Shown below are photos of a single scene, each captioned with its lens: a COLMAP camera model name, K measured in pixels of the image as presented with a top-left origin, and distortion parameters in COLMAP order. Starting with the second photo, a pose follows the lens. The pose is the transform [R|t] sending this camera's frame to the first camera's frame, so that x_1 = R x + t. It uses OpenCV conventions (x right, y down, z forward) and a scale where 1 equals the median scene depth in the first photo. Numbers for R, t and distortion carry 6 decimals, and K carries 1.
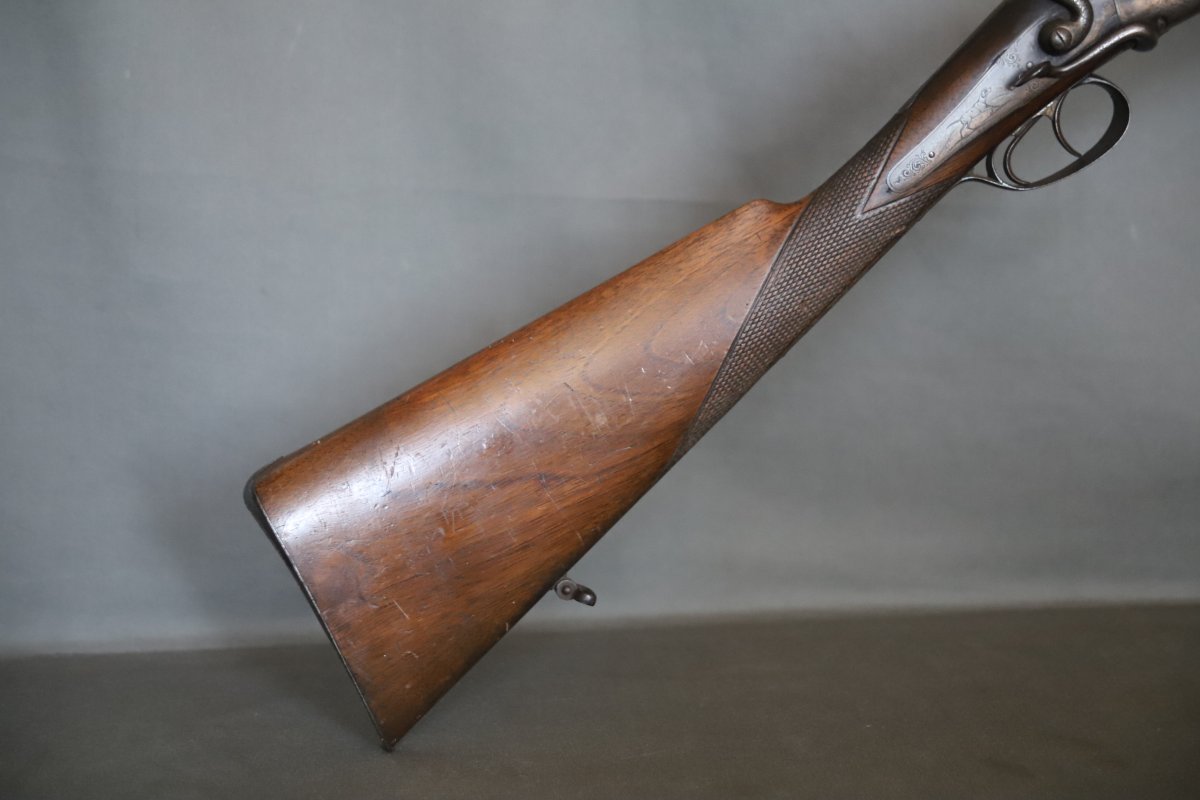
lens RADIAL K [[2308.1, 0, 600.4], [0, 2308.1, 398.1], [0, 0, 1]] dist [0.200210, 0.000000]
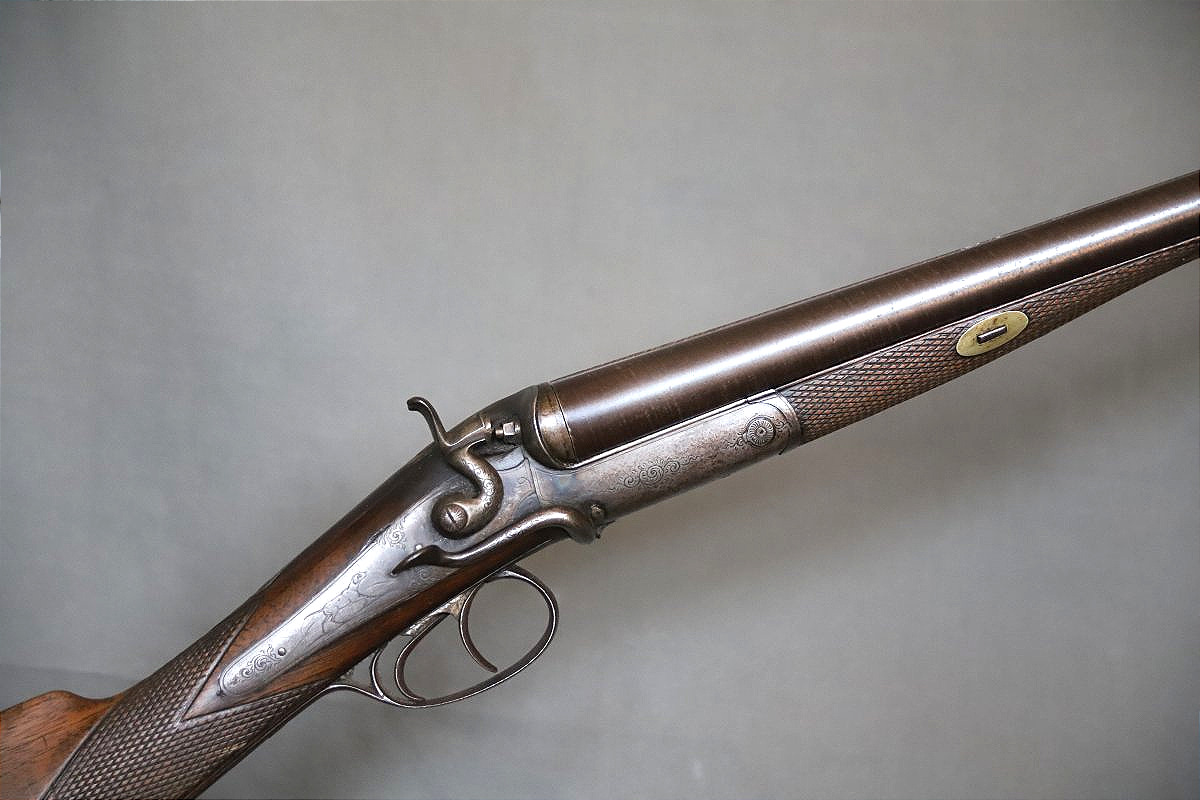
lens RADIAL K [[2650.6, 0, 633.8], [0, 2650.6, 404.6], [0, 0, 1]] dist [0.201759, 0.000000]
pose [[0.995538, 0.082198, -0.046348, 0.292041], [-0.088960, 0.981352, -0.170392, -0.045358], [0.031478, 0.173755, 0.984286, 0.125079]]
